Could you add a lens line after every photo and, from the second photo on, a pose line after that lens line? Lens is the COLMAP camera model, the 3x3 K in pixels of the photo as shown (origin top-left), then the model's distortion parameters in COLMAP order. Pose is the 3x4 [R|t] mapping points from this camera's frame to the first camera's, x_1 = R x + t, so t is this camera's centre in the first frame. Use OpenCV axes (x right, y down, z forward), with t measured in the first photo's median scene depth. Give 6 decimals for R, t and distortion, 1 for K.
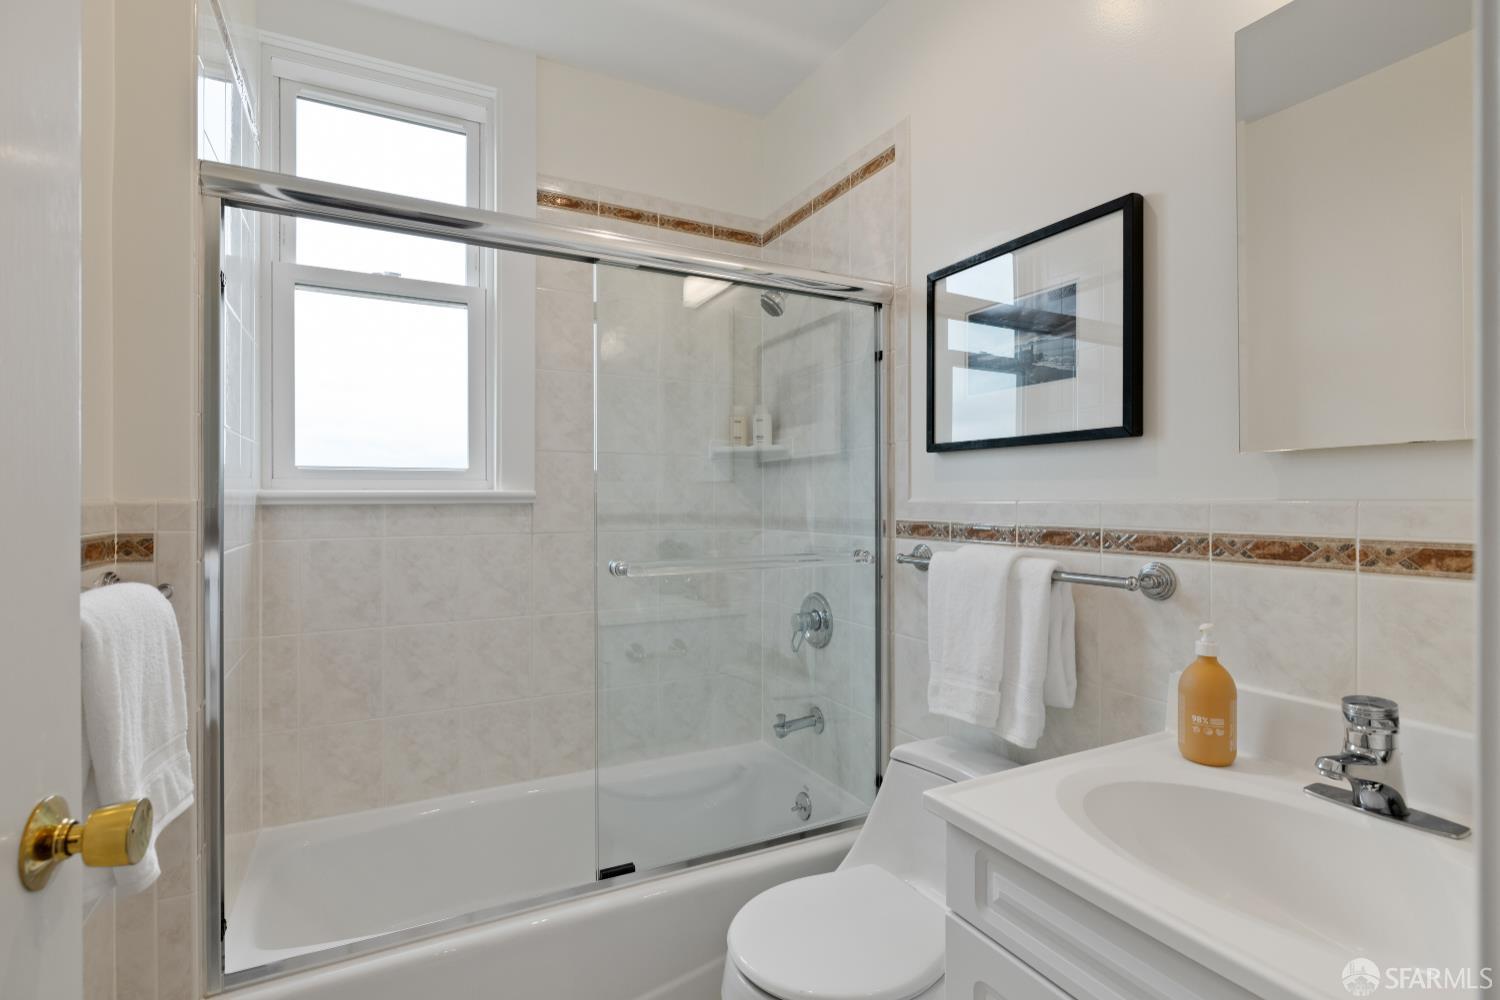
lens RADIAL K [[709.4, 0, 751.4], [0, 709.4, 496.8], [0, 0, 1]] dist [-0.002388, -0.000025]
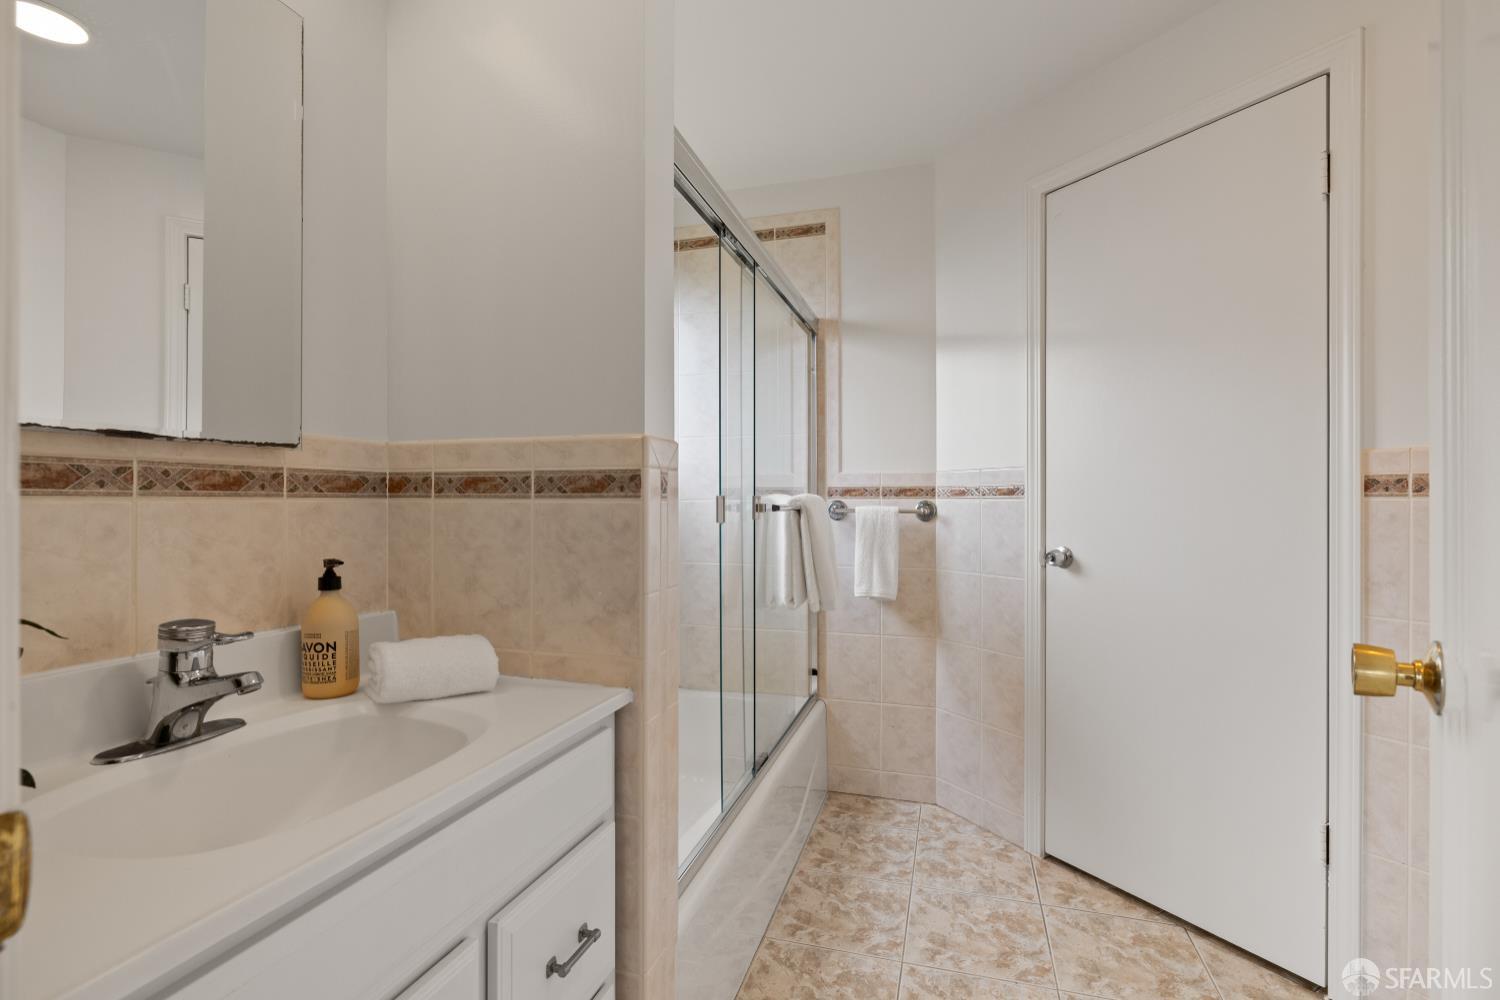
lens RADIAL K [[709.4, 0, 751.4], [0, 709.4, 496.8], [0, 0, 1]] dist [-0.002388, -0.000025]
pose [[-0.712360, -0.074854, 0.697811, -0.366319], [-0.085147, 0.996169, 0.019936, 0.022633], [-0.696630, -0.045215, -0.716004, 1.198637]]
